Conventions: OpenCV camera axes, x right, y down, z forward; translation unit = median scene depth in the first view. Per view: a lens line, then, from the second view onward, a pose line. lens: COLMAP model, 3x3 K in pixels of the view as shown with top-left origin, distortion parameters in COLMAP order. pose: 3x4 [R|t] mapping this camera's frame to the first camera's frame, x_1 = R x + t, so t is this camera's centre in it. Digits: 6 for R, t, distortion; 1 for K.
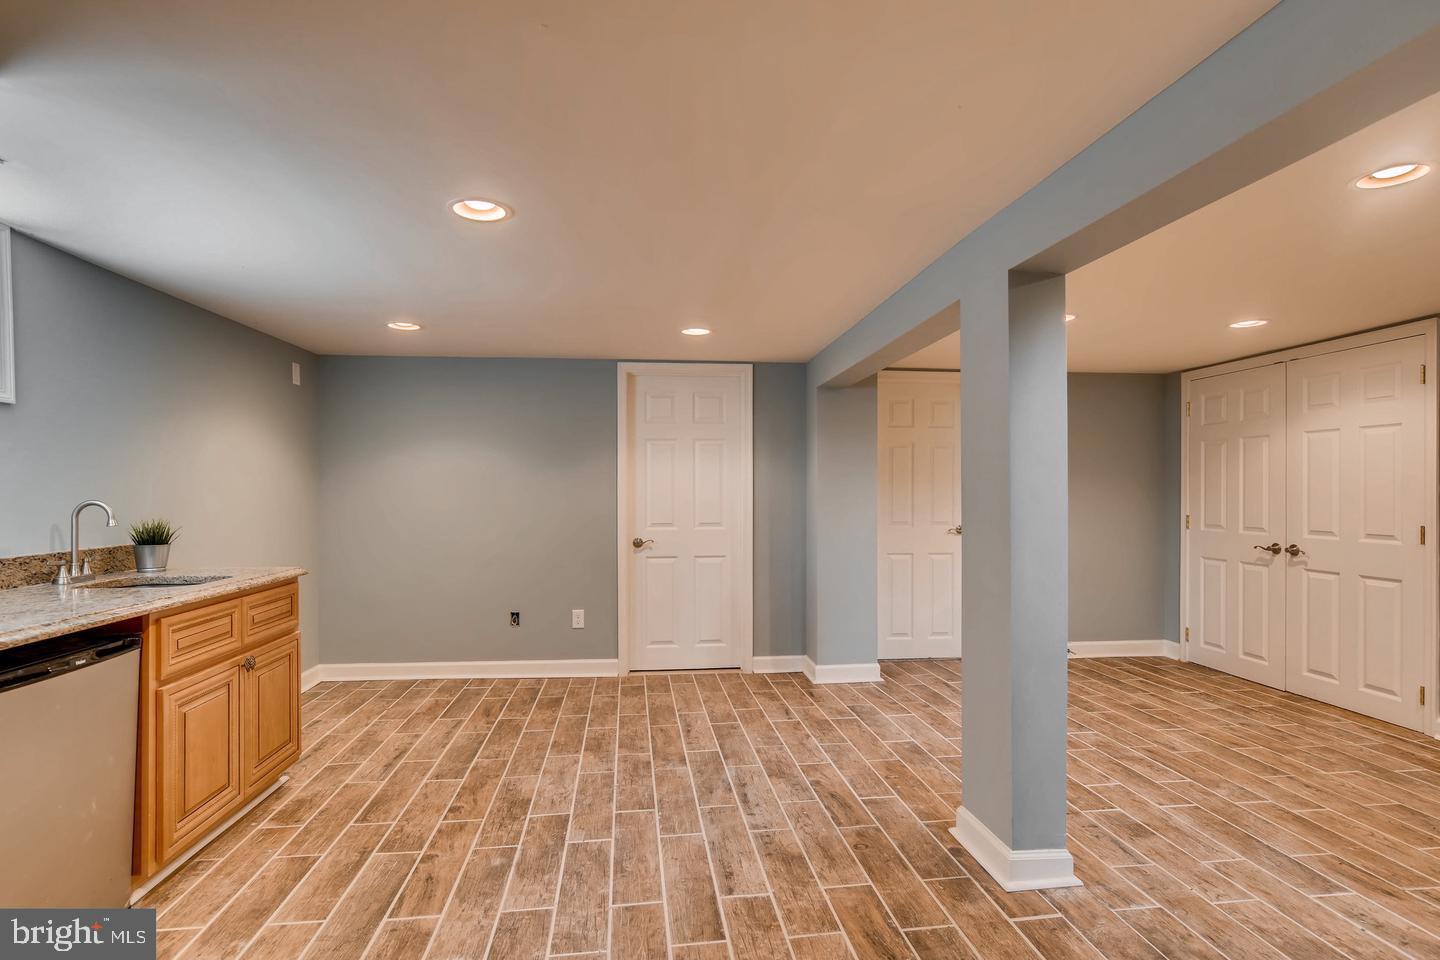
lens RADIAL K [[734.4, 0, 724.9], [0, 734.4, 490.3], [0, 0, 1]] dist [-0.000388, 0.000234]
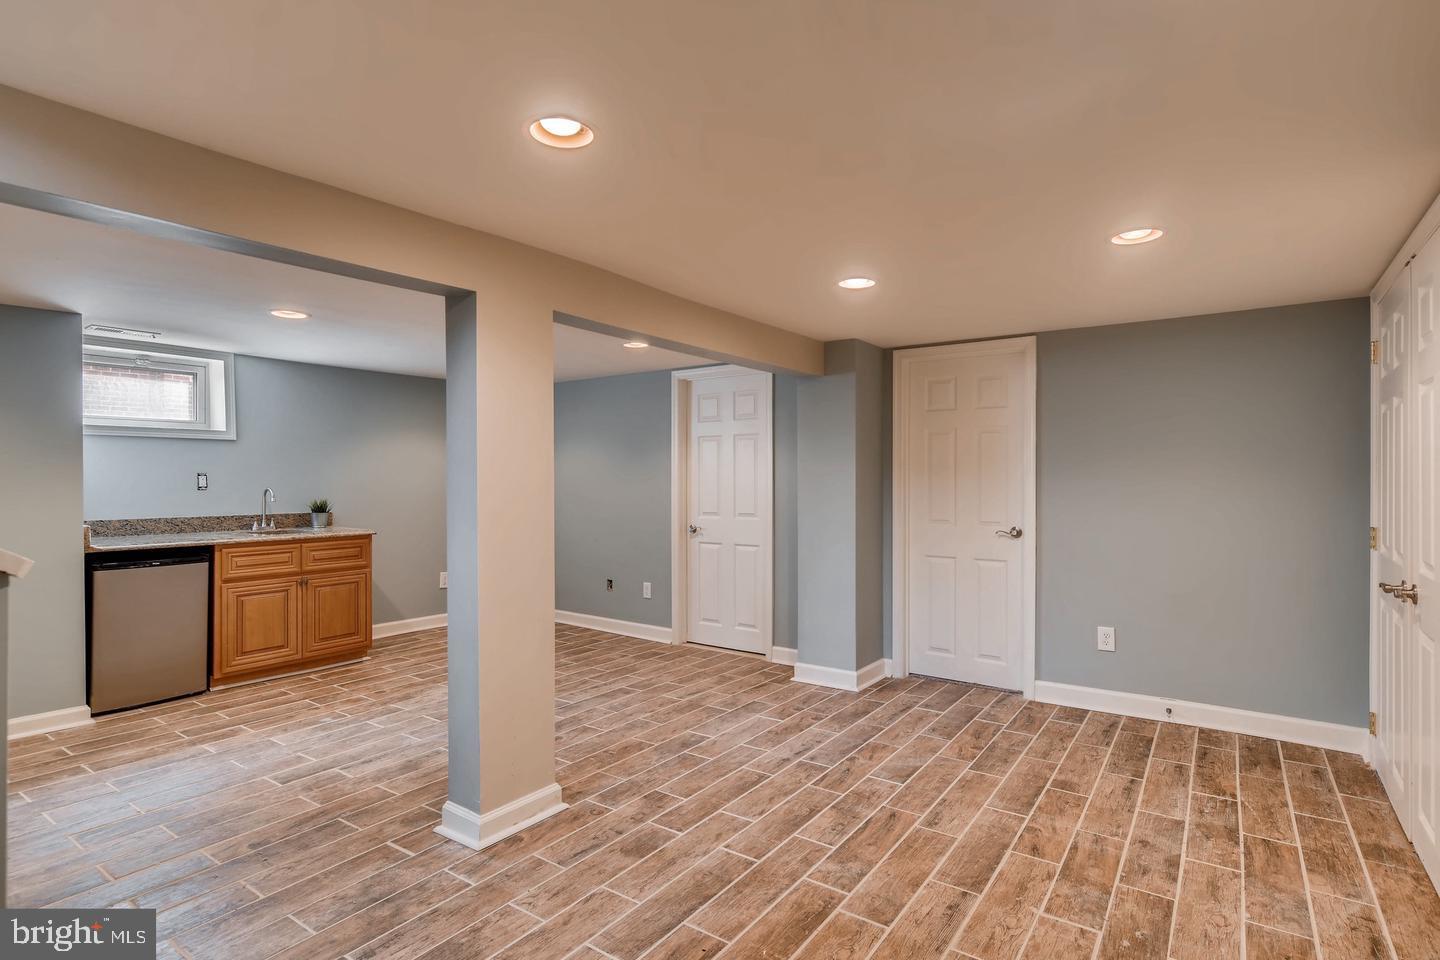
lens RADIAL K [[734.4, 0, 726.1], [0, 734.4, 475.8], [0, 0, 1]] dist [-0.000388, 0.000234]
pose [[0.740629, 0.000027, -0.671914, 0.927158], [-0.001273, 0.999998, -0.001363, -0.011807], [0.671913, 0.001865, 0.740628, 0.271725]]
